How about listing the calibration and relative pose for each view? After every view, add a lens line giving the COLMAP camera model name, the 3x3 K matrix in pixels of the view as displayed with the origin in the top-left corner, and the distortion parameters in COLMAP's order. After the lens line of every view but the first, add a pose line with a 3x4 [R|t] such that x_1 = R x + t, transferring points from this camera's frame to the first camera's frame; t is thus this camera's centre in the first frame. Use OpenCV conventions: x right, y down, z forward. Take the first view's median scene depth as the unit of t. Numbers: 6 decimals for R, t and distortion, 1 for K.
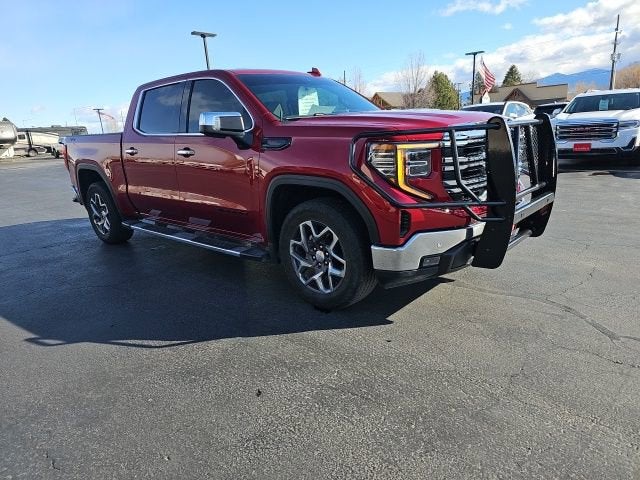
lens RADIAL K [[417.2, 0, 312.2], [0, 417.2, 238.0], [0, 0, 1]] dist [0.062753, -0.050908]
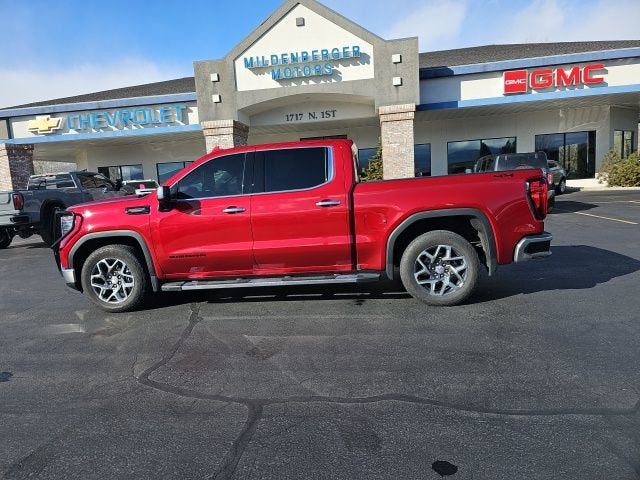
lens RADIAL K [[417.2, 0, 314.4], [0, 417.2, 239.1], [0, 0, 1]] dist [0.062753, -0.050908]
pose [[-0.820478, 0.186014, -0.540569, 0.654528], [-0.030109, 0.930210, 0.365791, -0.864549], [0.570885, 0.316399, -0.757616, 3.050470]]
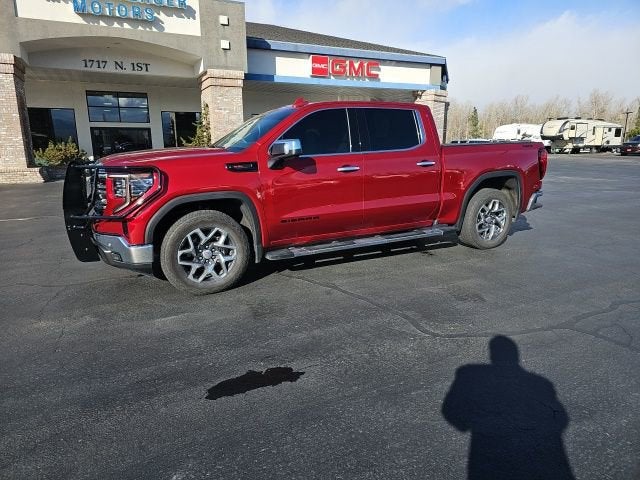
lens RADIAL K [[417.2, 0, 313.6], [0, 417.2, 237.6], [0, 0, 1]] dist [0.062753, -0.050908]
pose [[-0.365991, 0.264689, -0.892183, 1.456921], [-0.198569, 0.914409, 0.352741, -0.668414], [0.909187, 0.306260, -0.282107, 2.078282]]
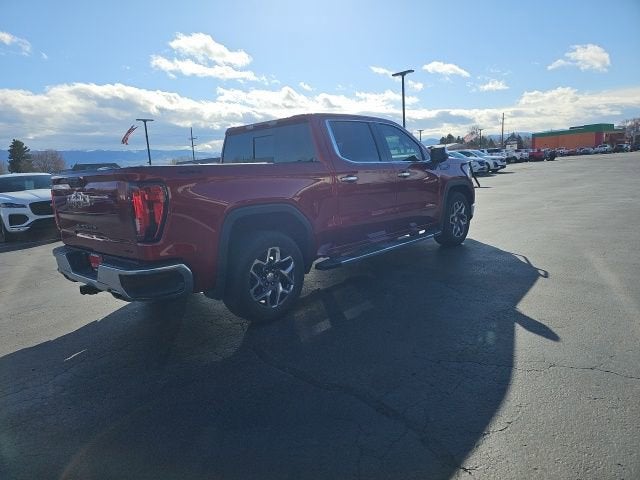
lens RADIAL K [[417.2, 0, 312.2], [0, 417.2, 243.1], [0, 0, 1]] dist [0.062753, -0.050908]
pose [[0.023602, -0.113825, 0.993220, -2.078350], [0.313830, 0.944120, 0.100740, -0.280503], [-0.949186, 0.309325, 0.058005, 1.583011]]
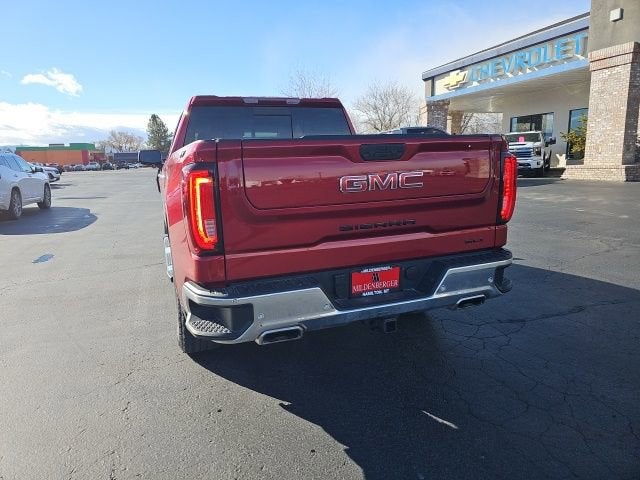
lens RADIAL K [[419.2, 0, 307.5], [0, 419.2, 235.1], [0, 0, 1]] dist [0.042631, -0.028955]
pose [[-0.875016, 0.006194, 0.484054, -1.188987], [0.206304, 0.909342, 0.361298, -0.661193], [-0.437933, 0.416004, -0.796967, 2.821132]]
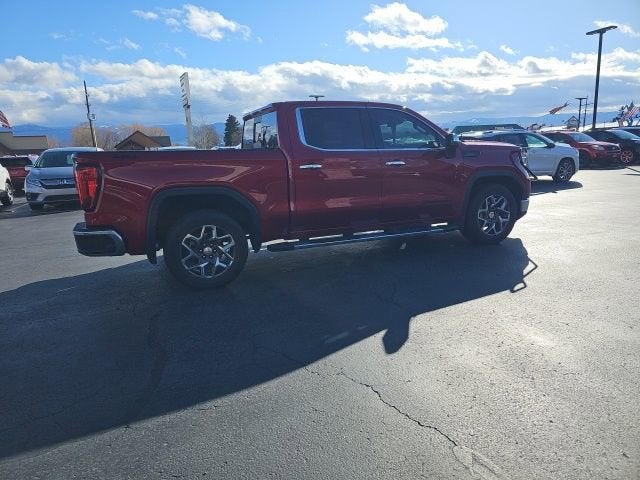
lens RADIAL K [[417.2, 0, 310.5], [0, 417.2, 236.8], [0, 0, 1]] dist [0.062753, -0.050908]
pose [[0.429252, -0.133955, 0.893196, -1.971263], [0.239284, 0.970469, 0.030549, -0.110061], [-0.870911, 0.200614, 0.448629, 0.874185]]
